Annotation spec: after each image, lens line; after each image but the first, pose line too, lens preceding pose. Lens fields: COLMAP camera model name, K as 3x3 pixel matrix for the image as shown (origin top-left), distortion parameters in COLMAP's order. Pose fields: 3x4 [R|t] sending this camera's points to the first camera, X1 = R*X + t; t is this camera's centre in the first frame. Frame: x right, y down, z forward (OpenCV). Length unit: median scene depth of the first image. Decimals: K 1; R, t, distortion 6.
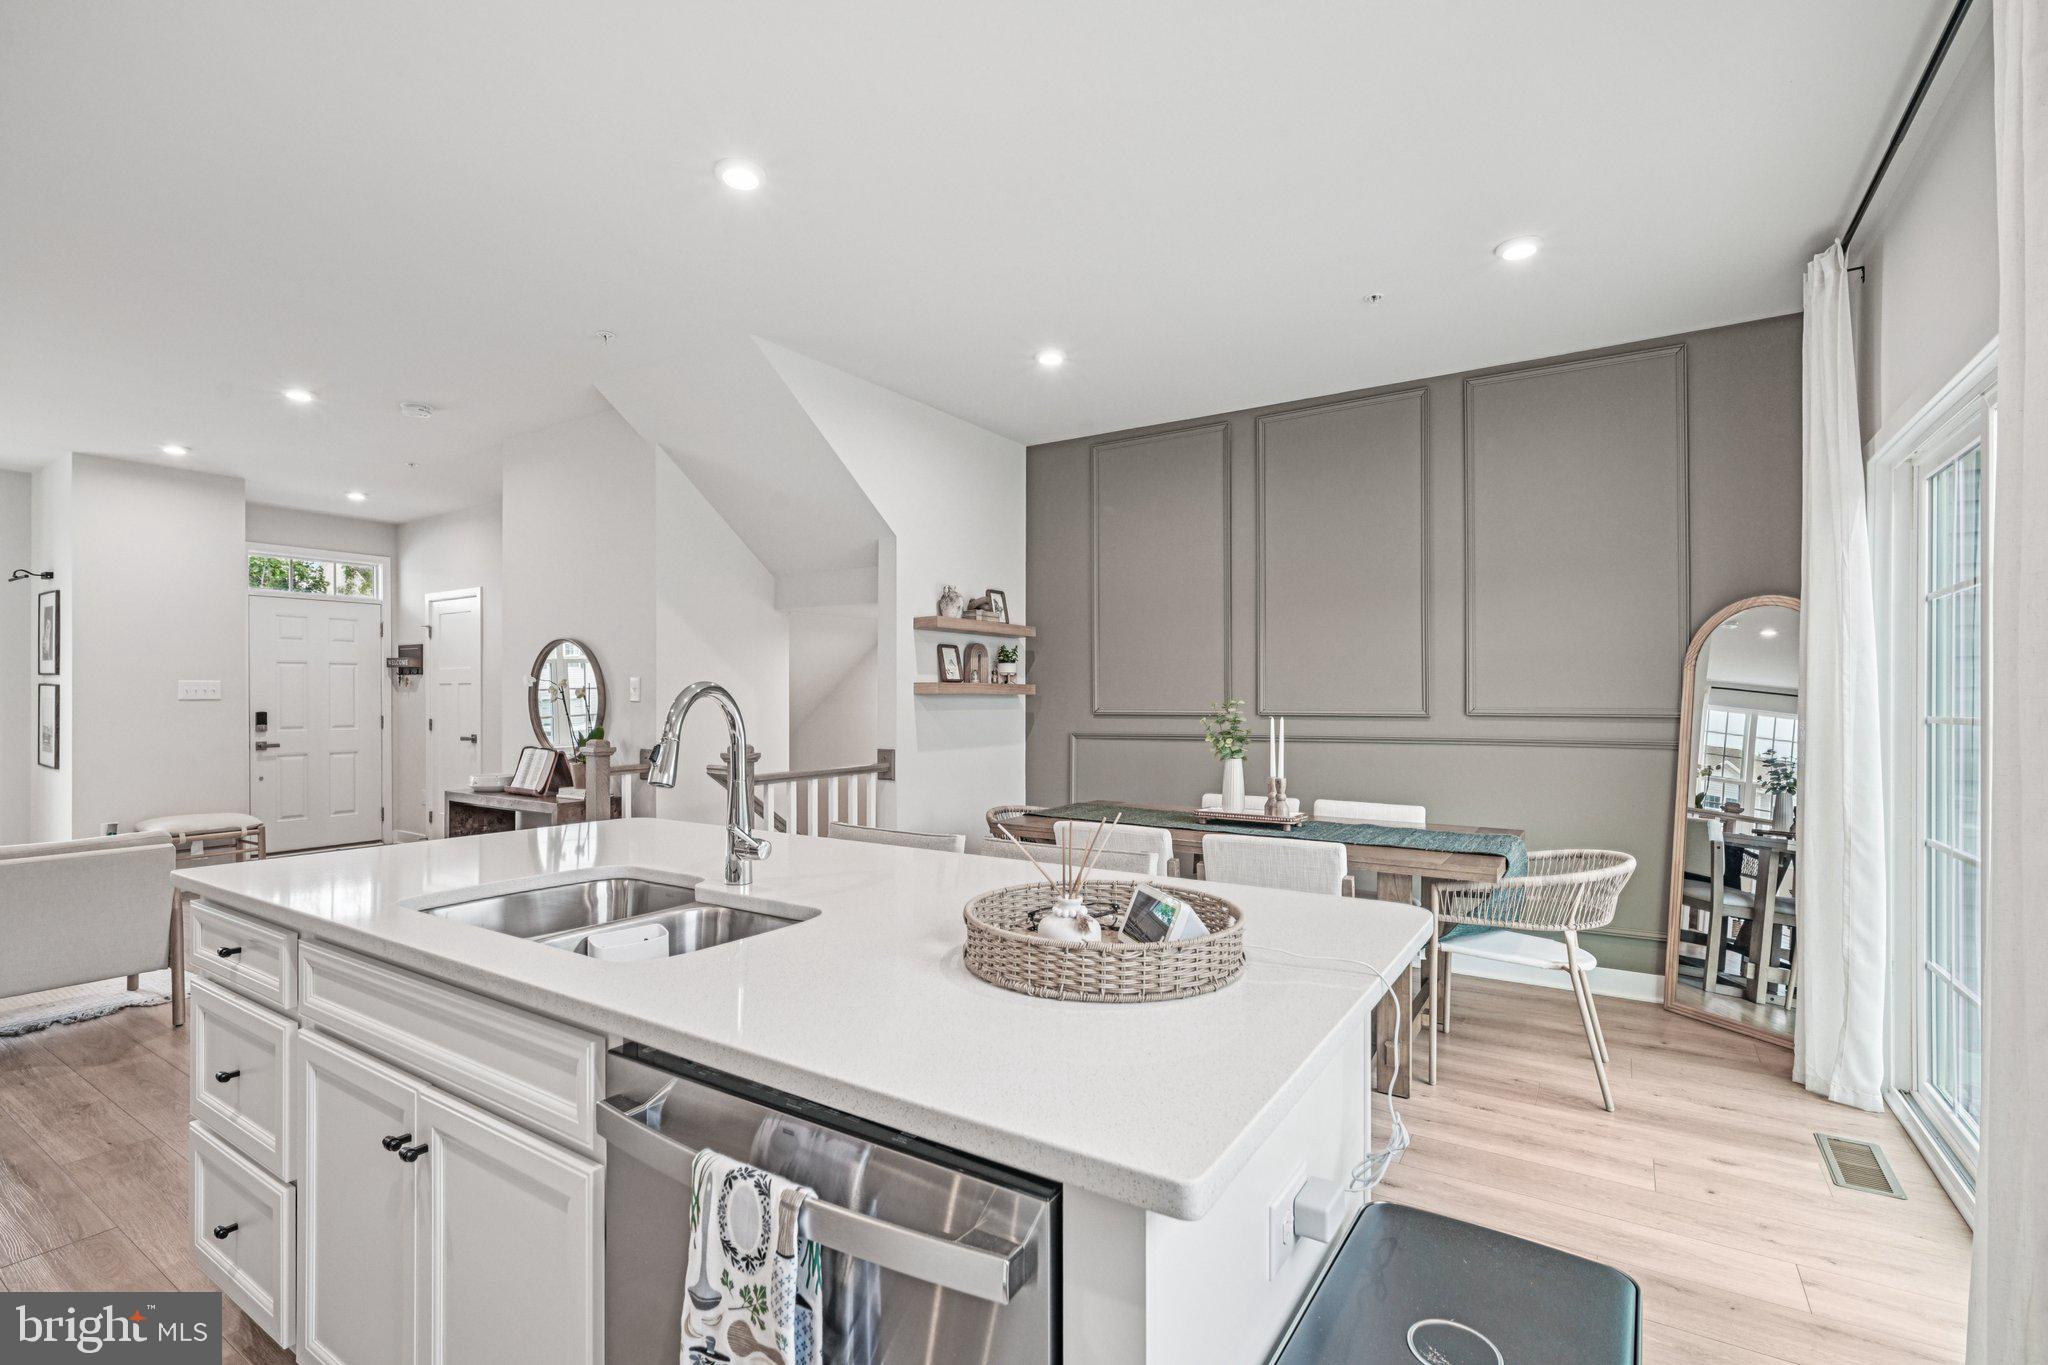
lens RADIAL K [[920.4, 0, 1020.9], [0, 920.4, 704.0], [0, 0, 1]] dist [-0.000263, -0.000047]
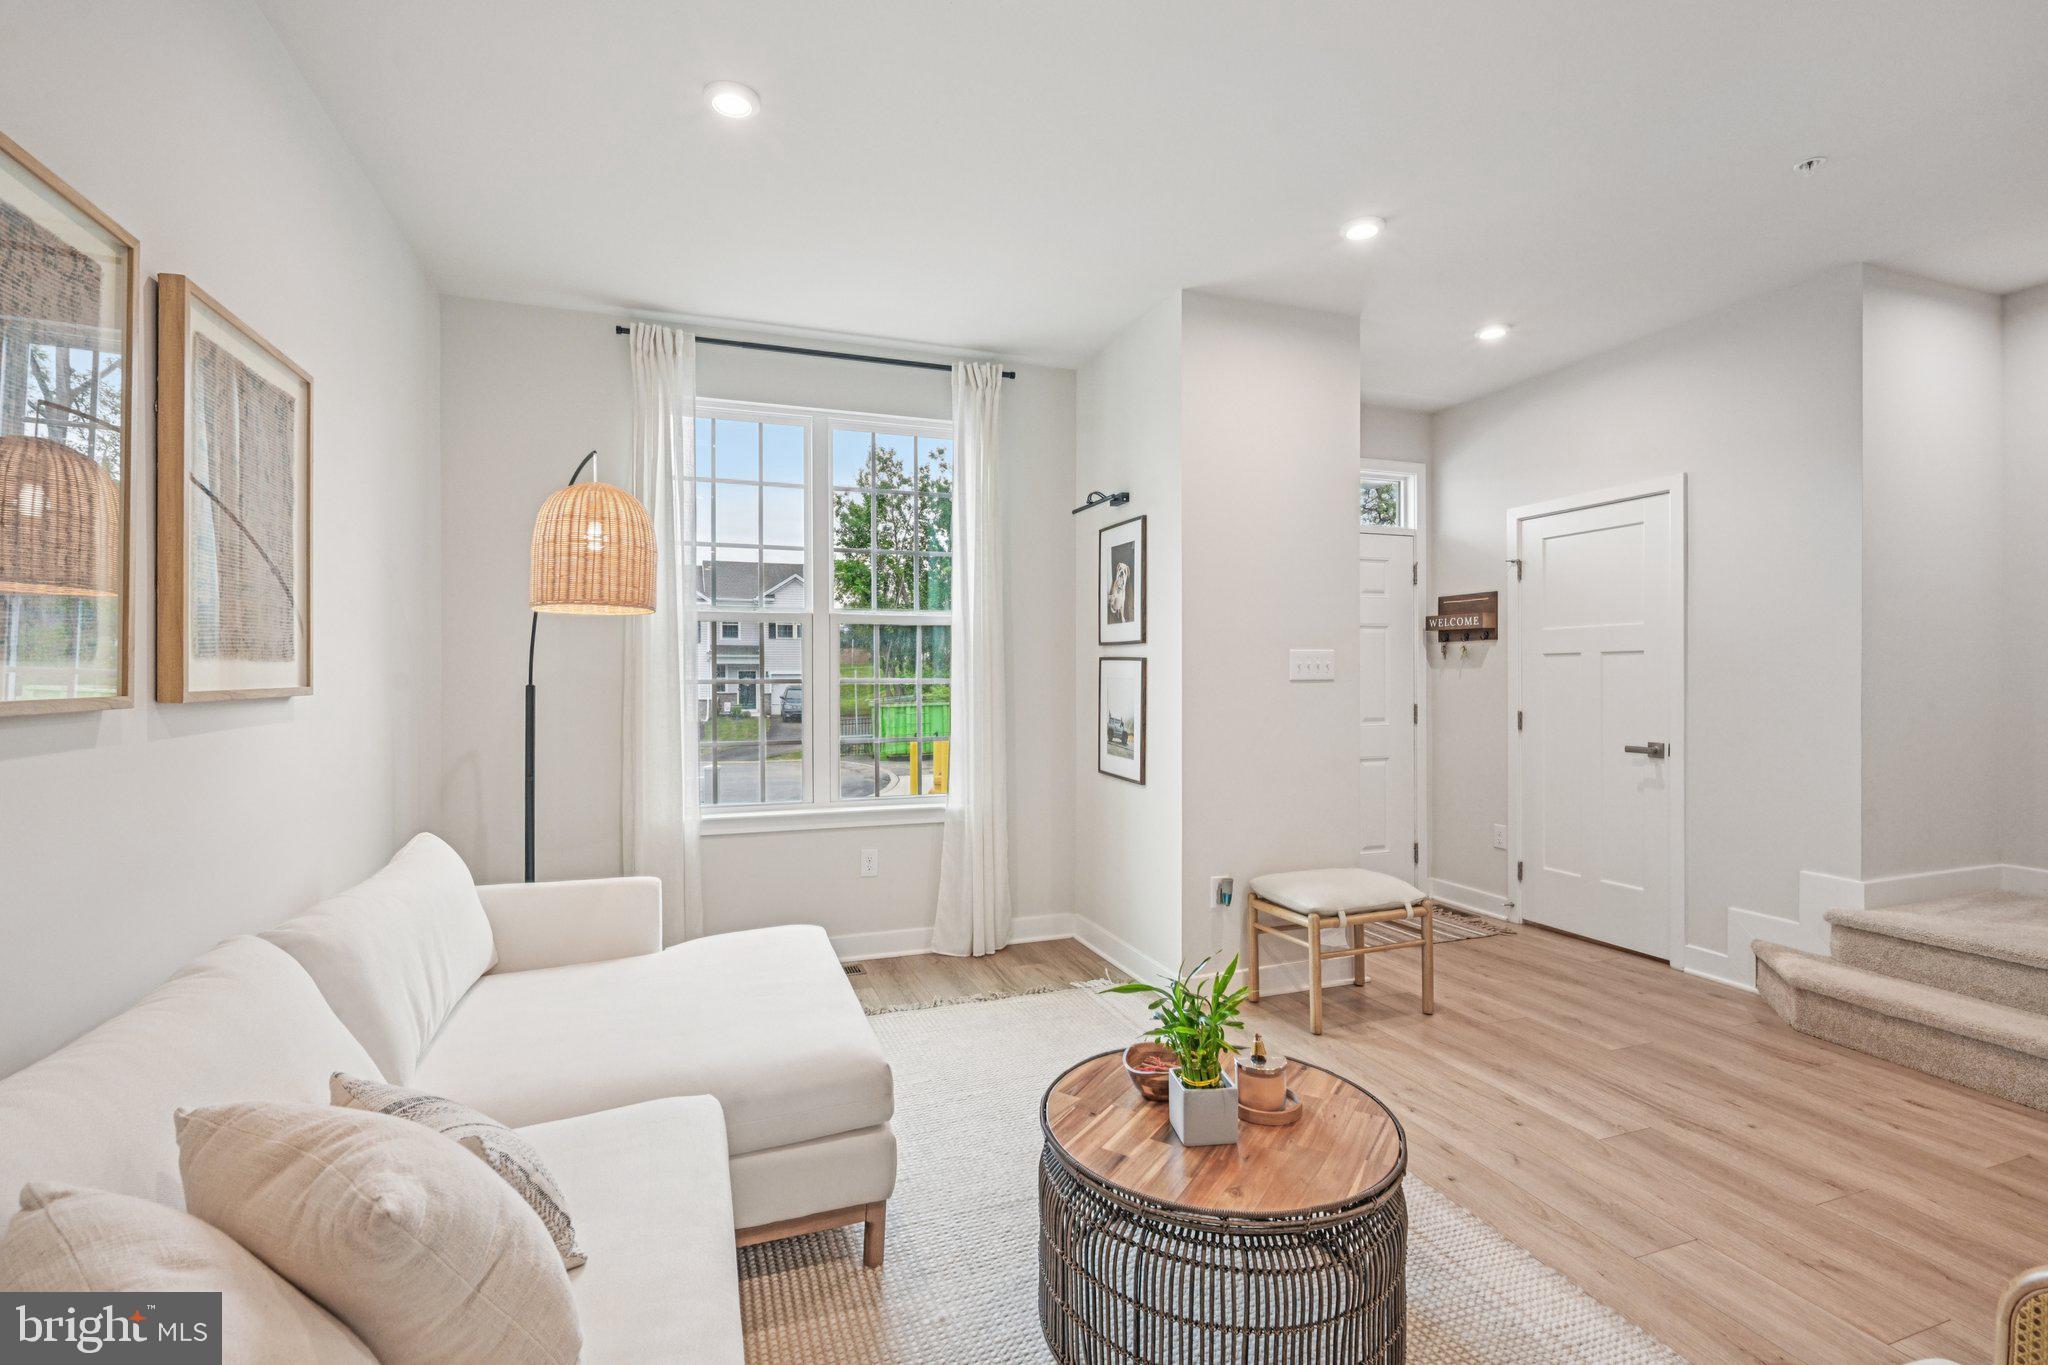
lens RADIAL K [[932.5, 0, 1024.0], [0, 932.5, 682.5], [0, 0, 1]] dist [0.001254, 0.000477]
pose [[0.799504, 0.000245, -0.600660, -0.681637], [-0.001494, 0.999998, -0.001580, -0.002175], [0.600658, 0.002160, 0.799503, 0.394129]]
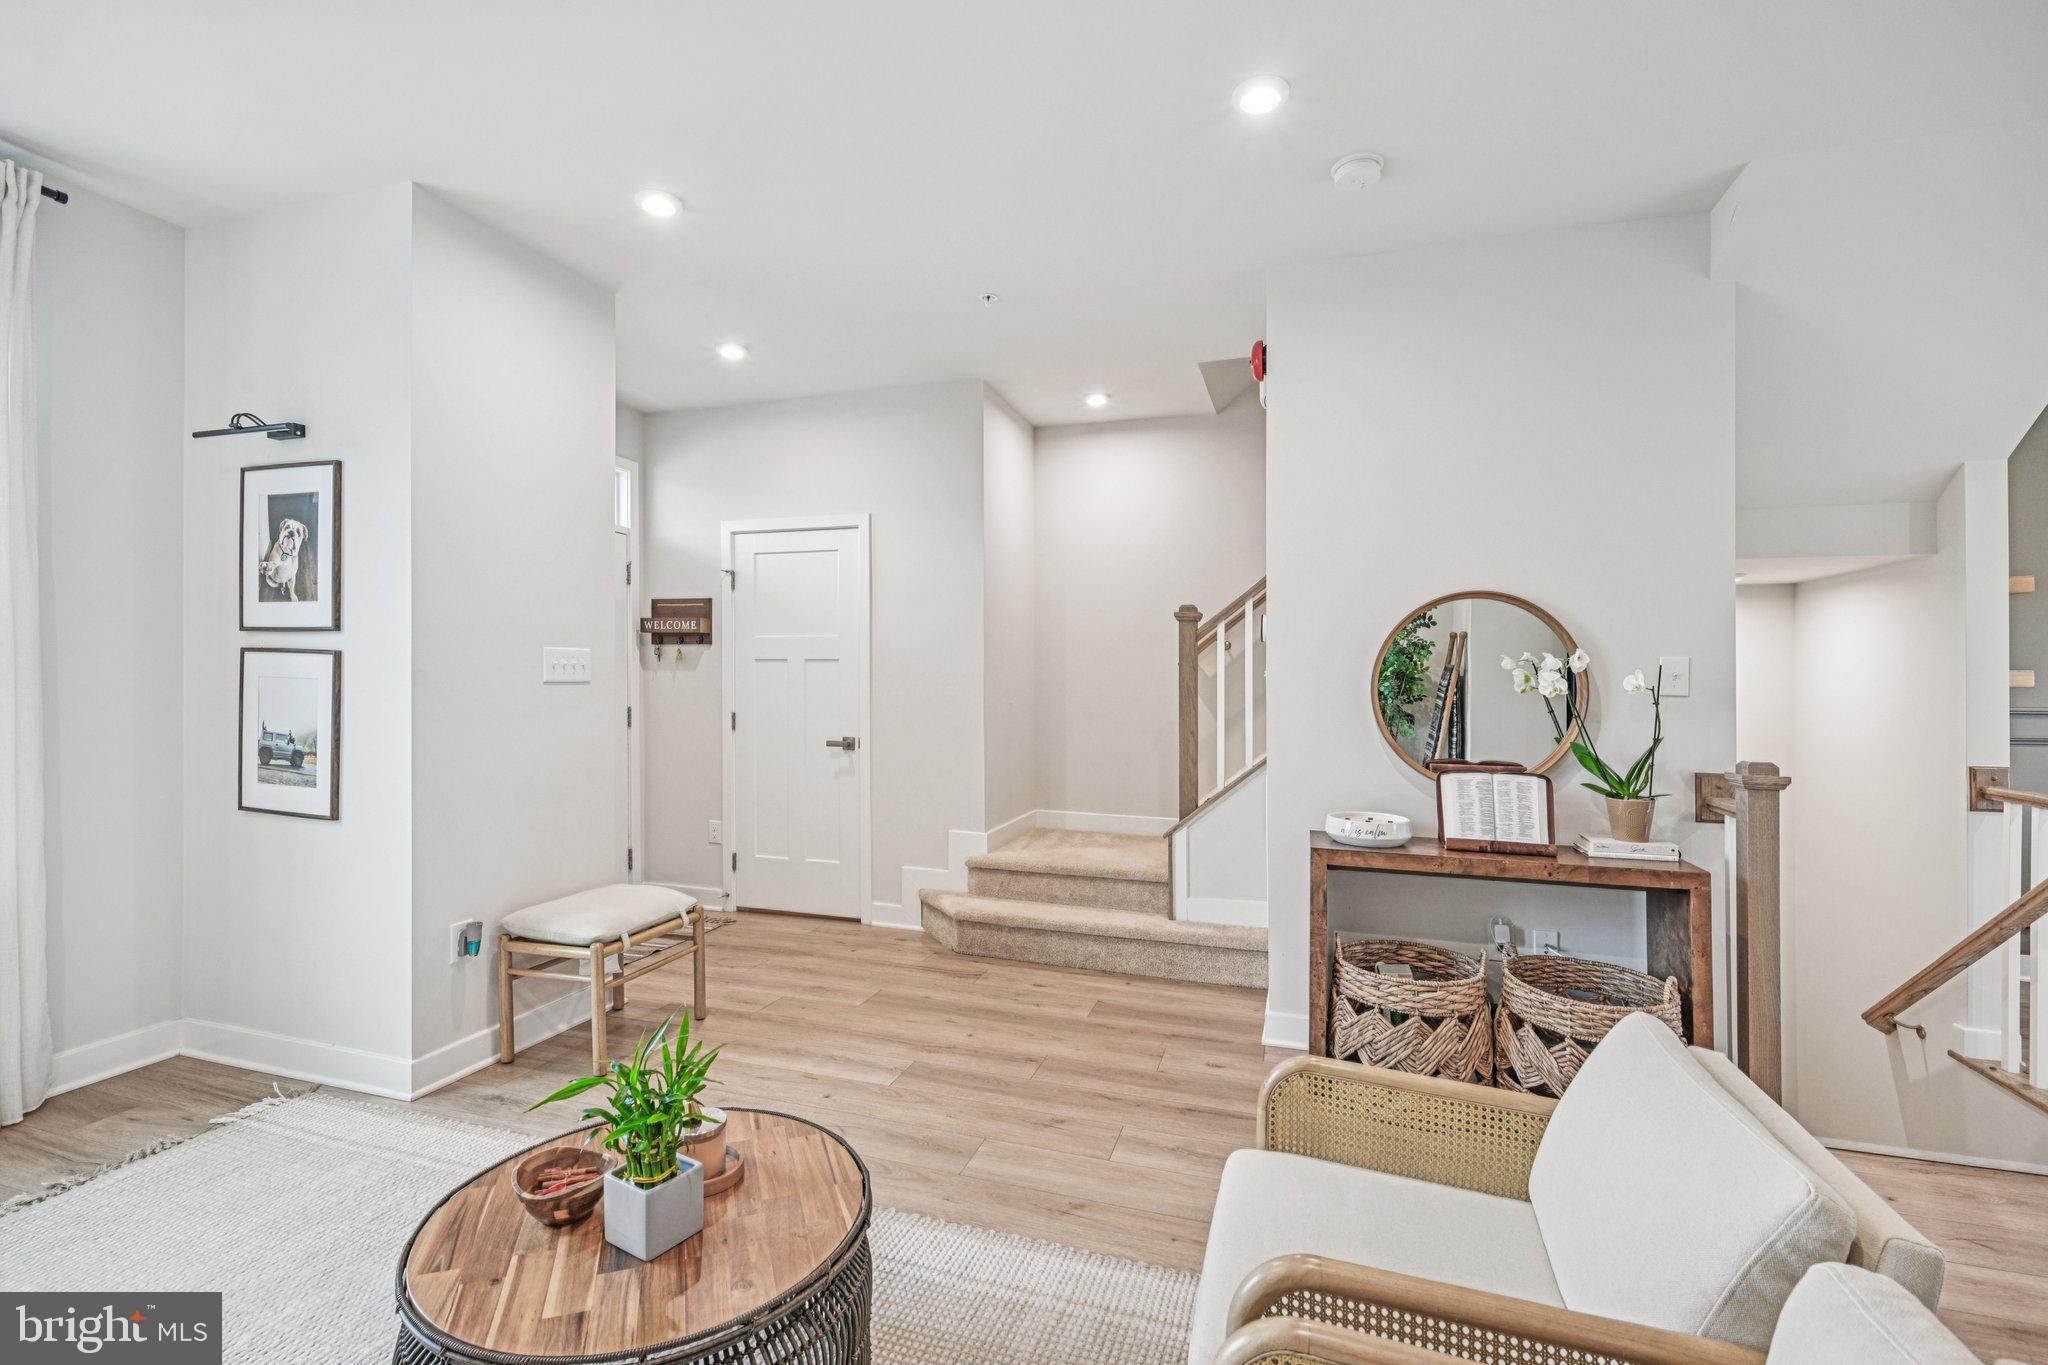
lens RADIAL K [[920.6, 0, 1016.8], [0, 920.6, 684.6], [0, 0, 1]] dist [0.005354, 0.000825]
pose [[0.968505, 0.007155, 0.248890, -0.779437], [-0.006384, 0.999972, -0.003904, -0.003145], [-0.248911, 0.002192, 0.968524, 0.407549]]
